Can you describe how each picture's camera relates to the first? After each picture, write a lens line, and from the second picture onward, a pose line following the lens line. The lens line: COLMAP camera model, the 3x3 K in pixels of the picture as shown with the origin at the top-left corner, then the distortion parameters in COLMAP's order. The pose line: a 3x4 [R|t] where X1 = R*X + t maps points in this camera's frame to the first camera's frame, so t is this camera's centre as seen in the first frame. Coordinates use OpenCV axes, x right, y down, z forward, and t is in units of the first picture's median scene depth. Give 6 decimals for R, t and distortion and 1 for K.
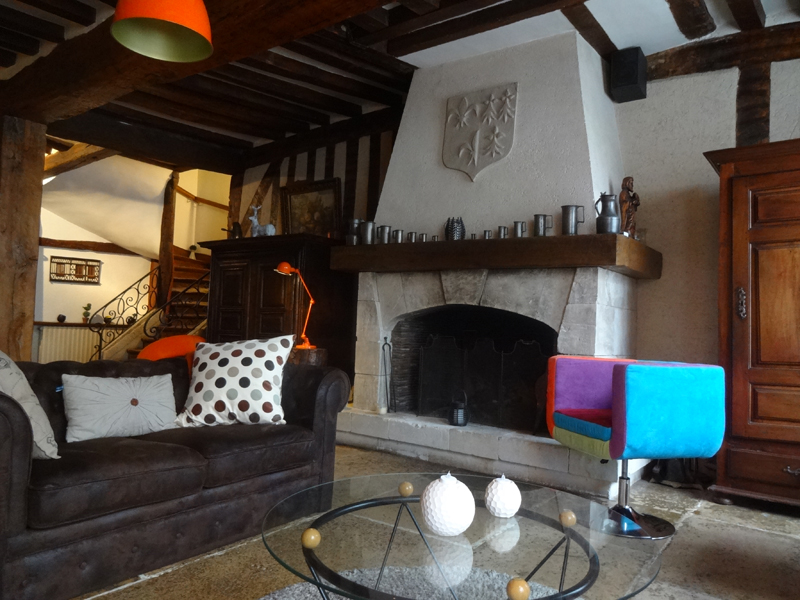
lens RADIAL K [[593.3, 0, 400.0], [0, 593.3, 300.0], [0, 0, 1]] dist [-0.004688, 0.005548]
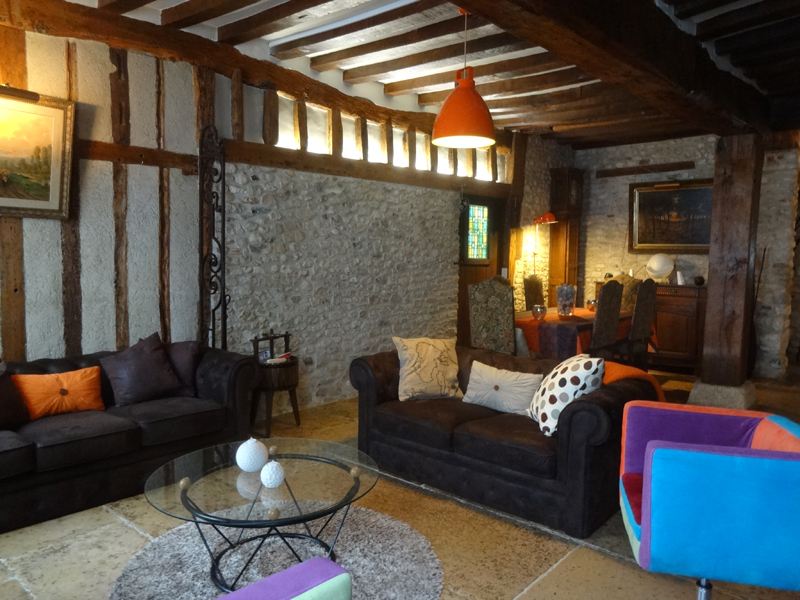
lens RADIAL K [[593.3, 0, 400.0], [0, 593.3, 300.0], [0, 0, 1]] dist [-0.004688, 0.005548]
pose [[-0.099434, 0.042806, -0.994123, 0.313010], [0.017390, 0.998996, 0.041277, -0.032536], [0.994892, -0.013183, -0.100078, 0.285312]]
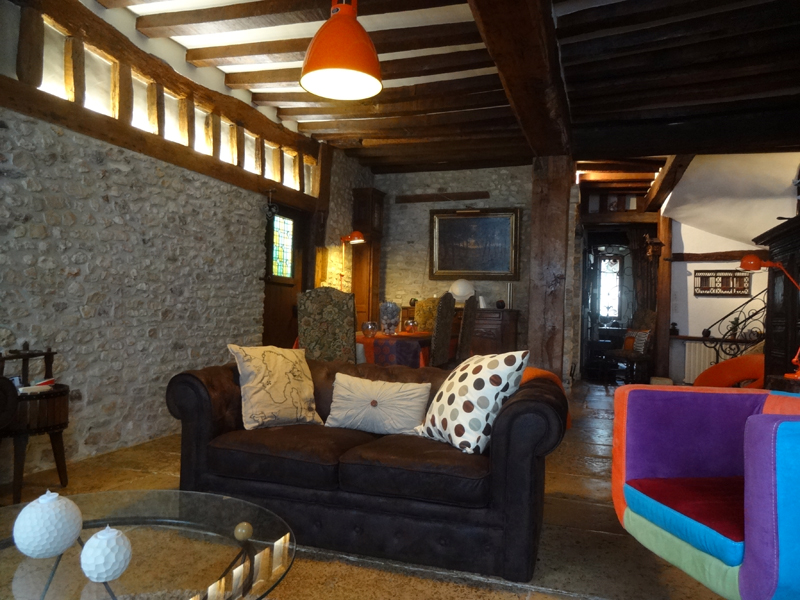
lens RADIAL K [[593.3, 0, 400.0], [0, 593.3, 300.0], [0, 0, 1]] dist [-0.004688, 0.005548]
pose [[0.312565, -0.040688, -0.949025, 0.202402], [0.014883, 0.999169, -0.037936, 0.006133], [0.949780, -0.002267, 0.312911, 0.216475]]
